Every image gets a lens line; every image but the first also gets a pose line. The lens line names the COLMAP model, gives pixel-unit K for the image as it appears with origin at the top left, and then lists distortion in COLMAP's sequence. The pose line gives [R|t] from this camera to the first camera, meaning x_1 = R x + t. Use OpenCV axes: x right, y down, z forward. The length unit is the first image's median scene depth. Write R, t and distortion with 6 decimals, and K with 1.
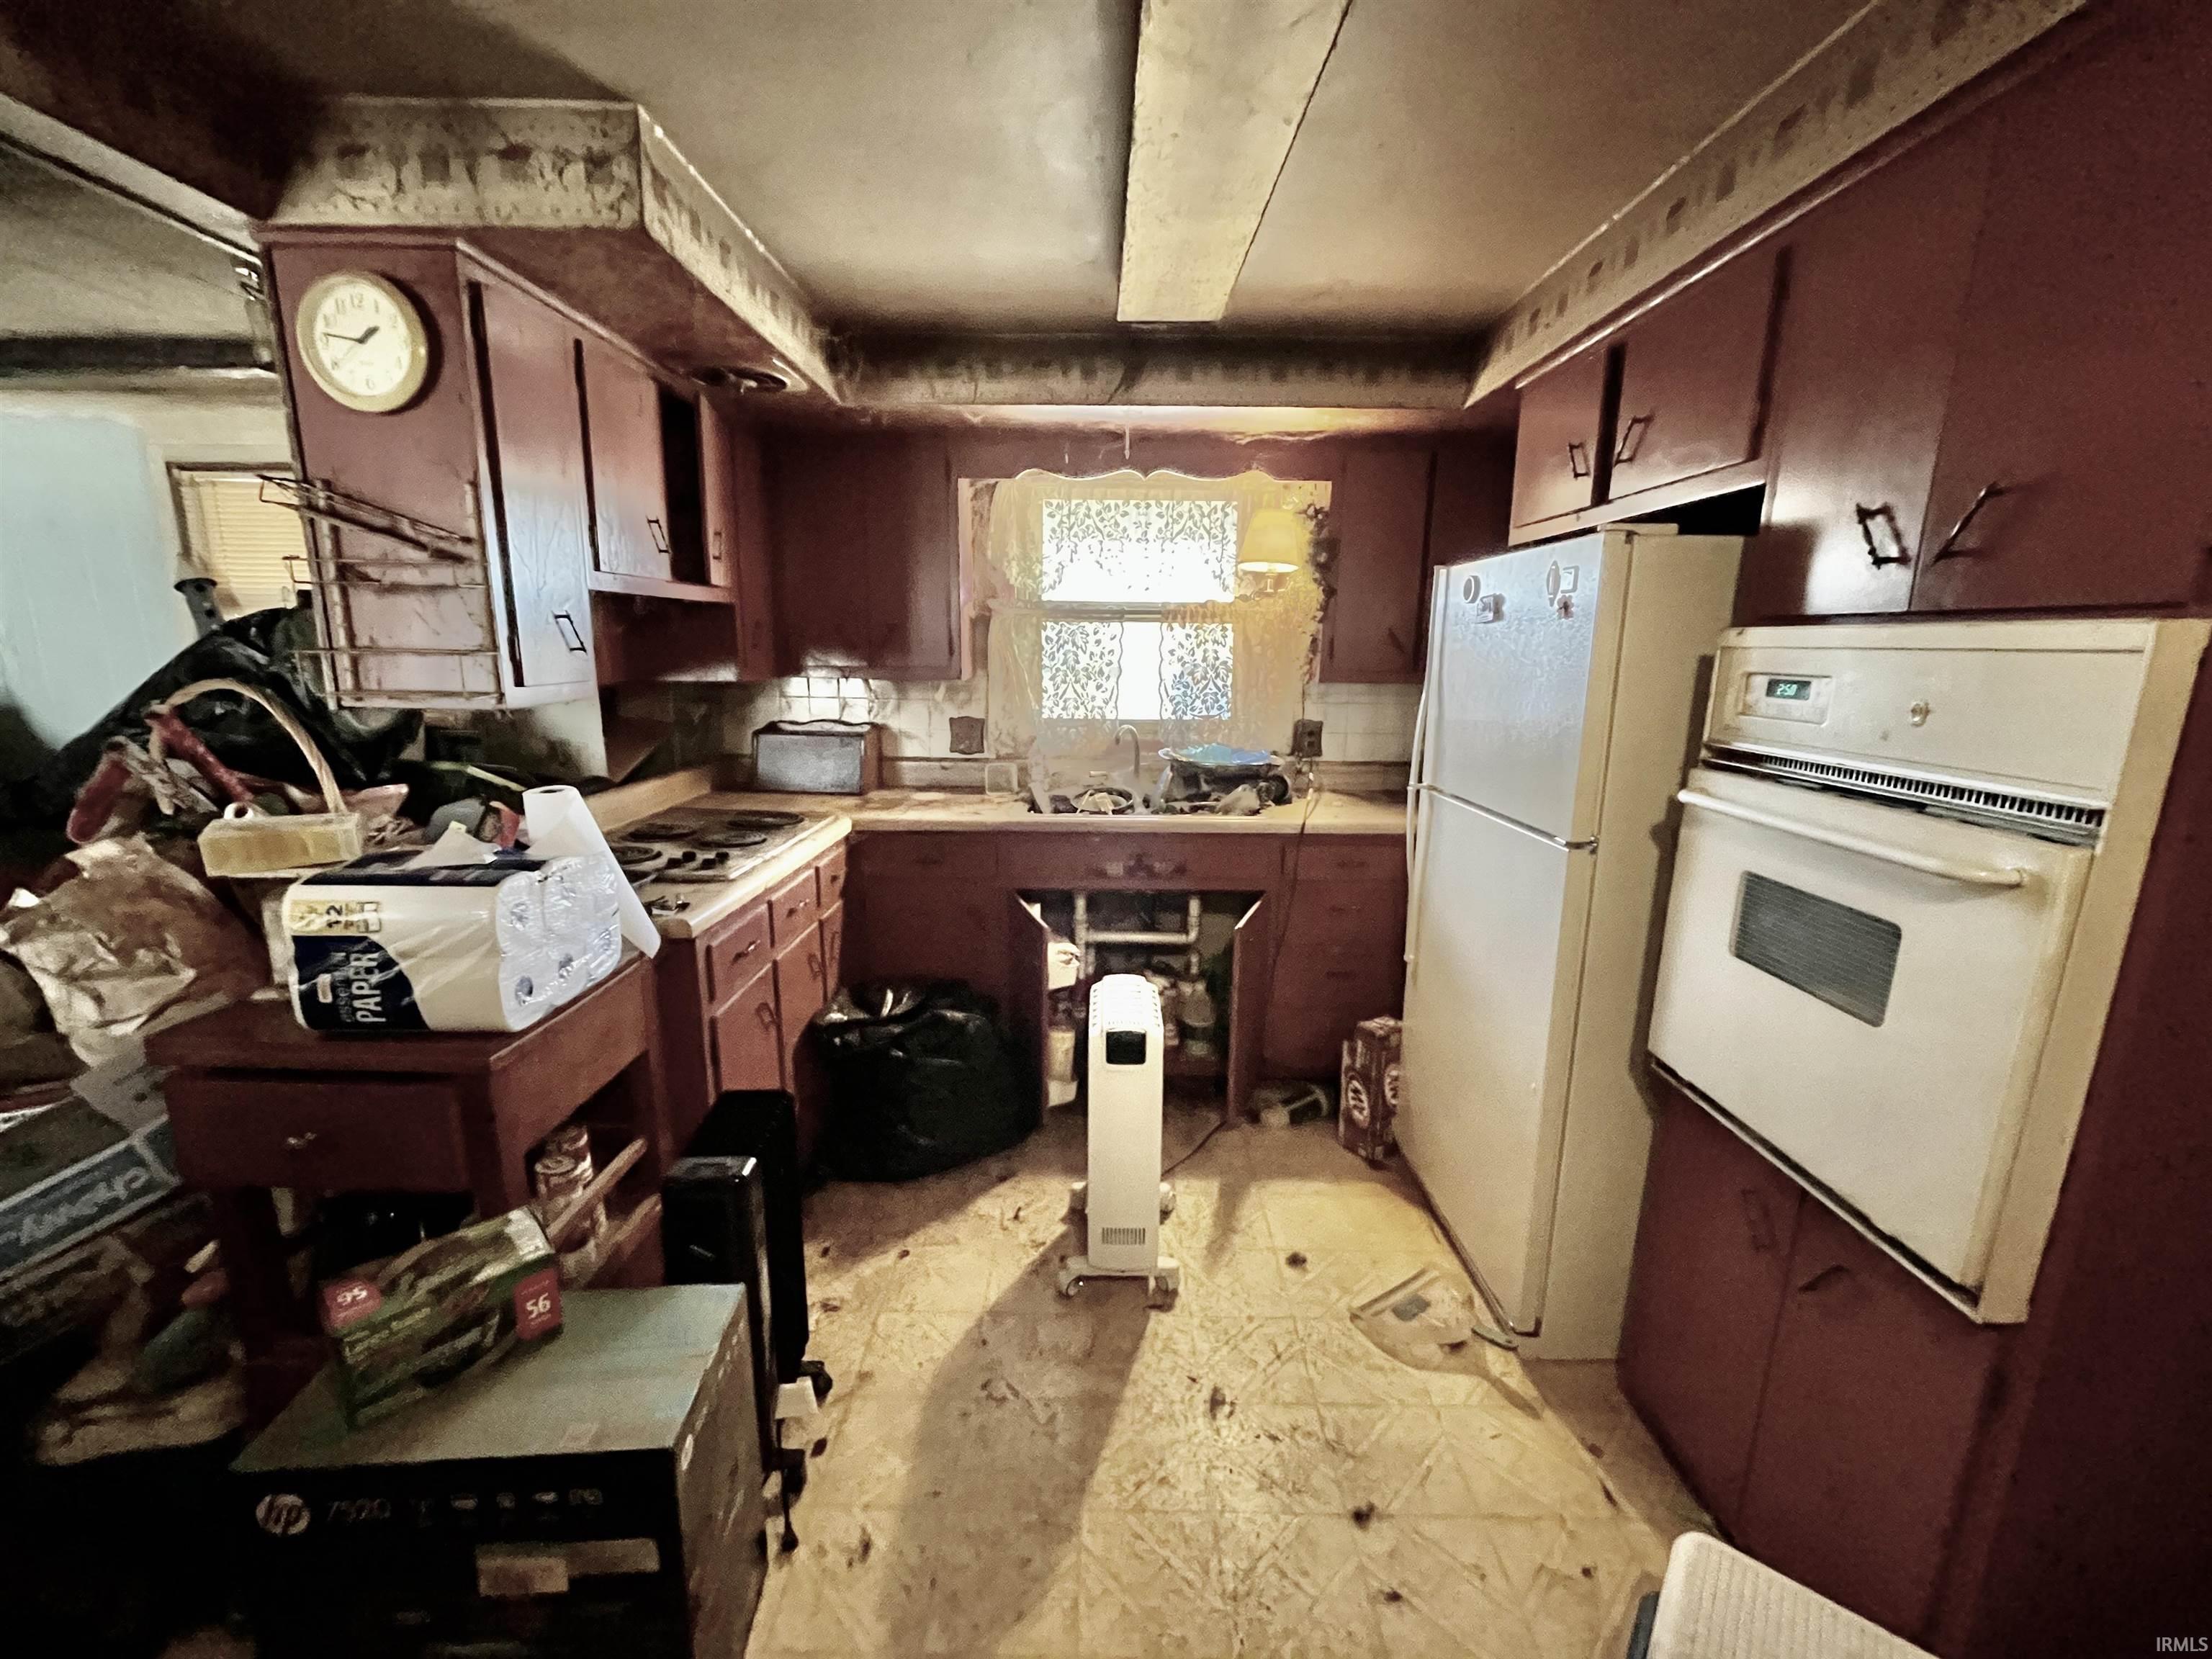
lens RADIAL K [[892.4, 0, 1114.6], [0, 892.4, 831.2], [0, 0, 1]] dist [-0.004702, -0.000320]
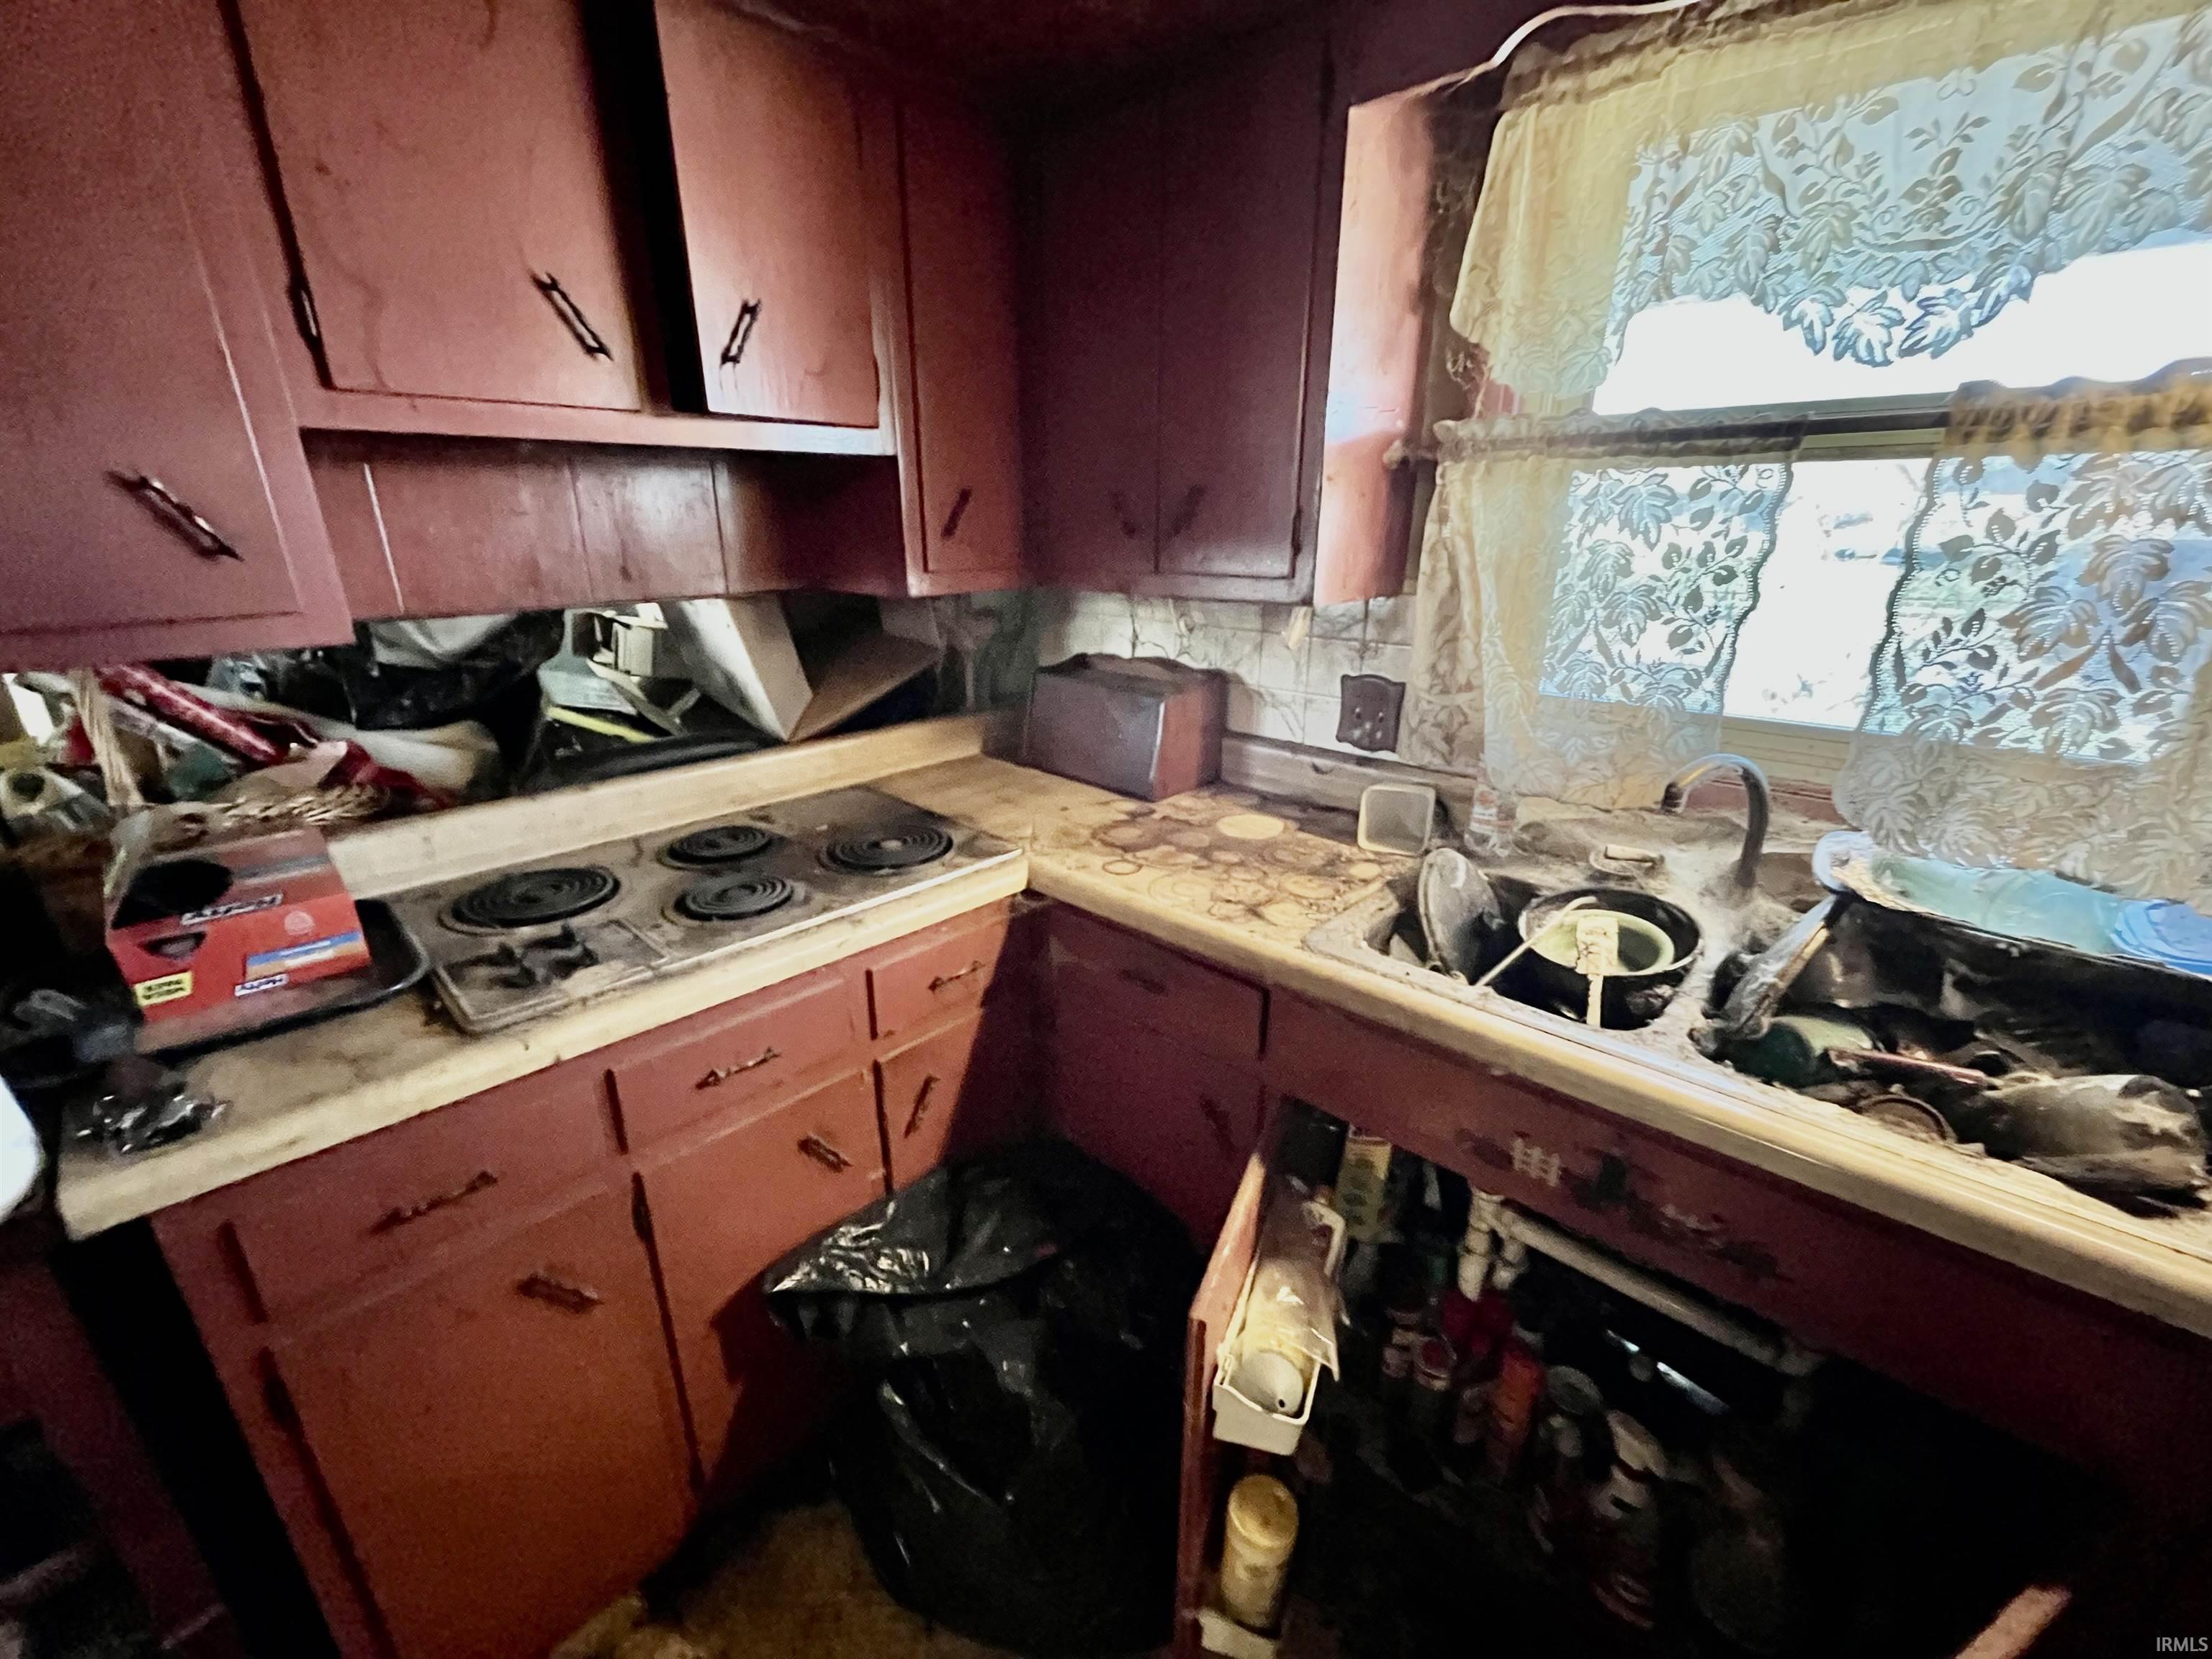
lens RADIAL K [[892.4, 0, 1117.2], [0, 892.4, 823.2], [0, 0, 1]] dist [-0.004702, -0.000320]
pose [[0.726959, 0.214214, -0.652413, 0.074508], [-0.132236, 0.975985, 0.173109, -0.119736], [0.673828, -0.039571, 0.737828, 0.557865]]
